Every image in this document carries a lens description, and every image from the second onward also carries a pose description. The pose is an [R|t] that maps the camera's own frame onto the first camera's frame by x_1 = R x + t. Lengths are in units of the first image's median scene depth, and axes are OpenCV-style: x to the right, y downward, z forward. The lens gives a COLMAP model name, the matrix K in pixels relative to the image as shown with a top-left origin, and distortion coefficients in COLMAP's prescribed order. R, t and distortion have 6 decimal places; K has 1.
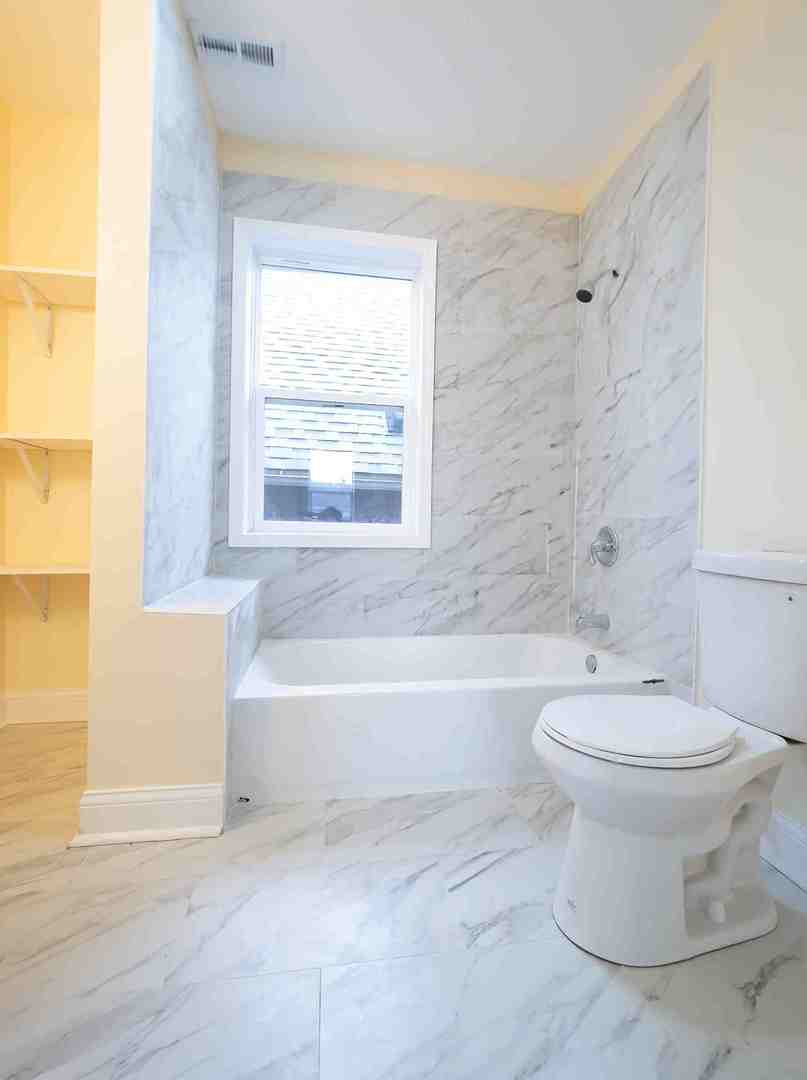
lens RADIAL K [[473.2, 0, 403.7], [0, 473.2, 520.5], [0, 0, 1]] dist [-0.001122, -0.000399]
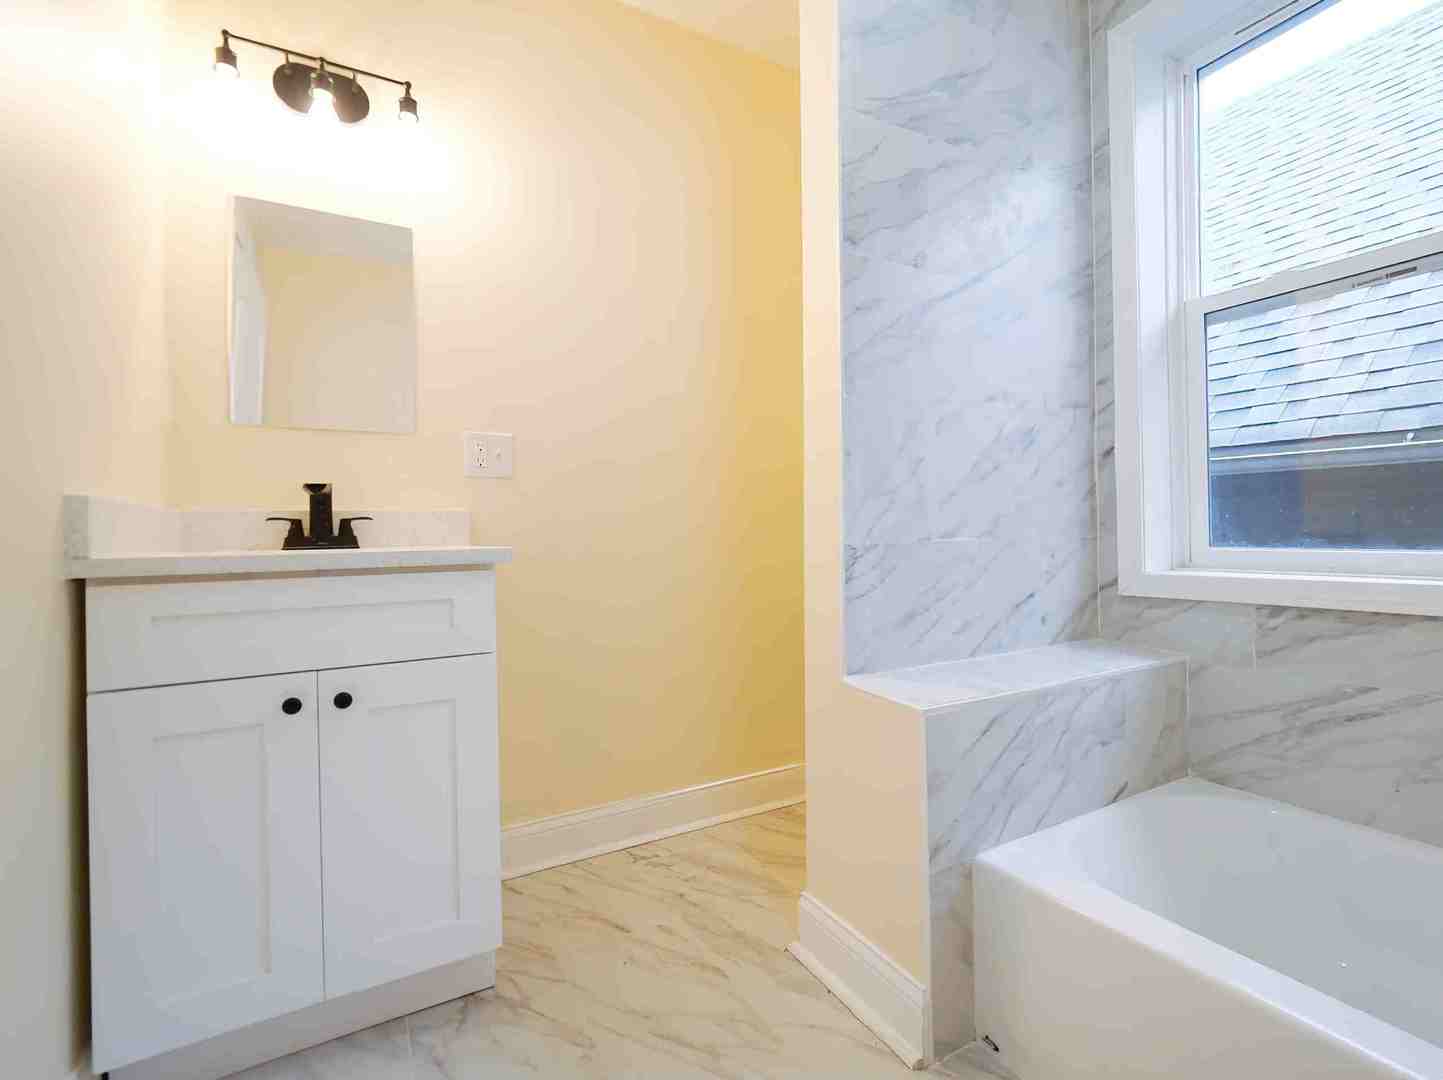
lens RADIAL K [[632.2, 0, 721.6], [0, 632.2, 531.3], [0, 0, 1]] dist [-0.001122, -0.000399]
pose [[0.356360, -0.041506, -0.933427, 0.182492], [0.029899, 0.999008, -0.033008, -0.012422], [0.933870, -0.016146, 0.357247, 0.267630]]
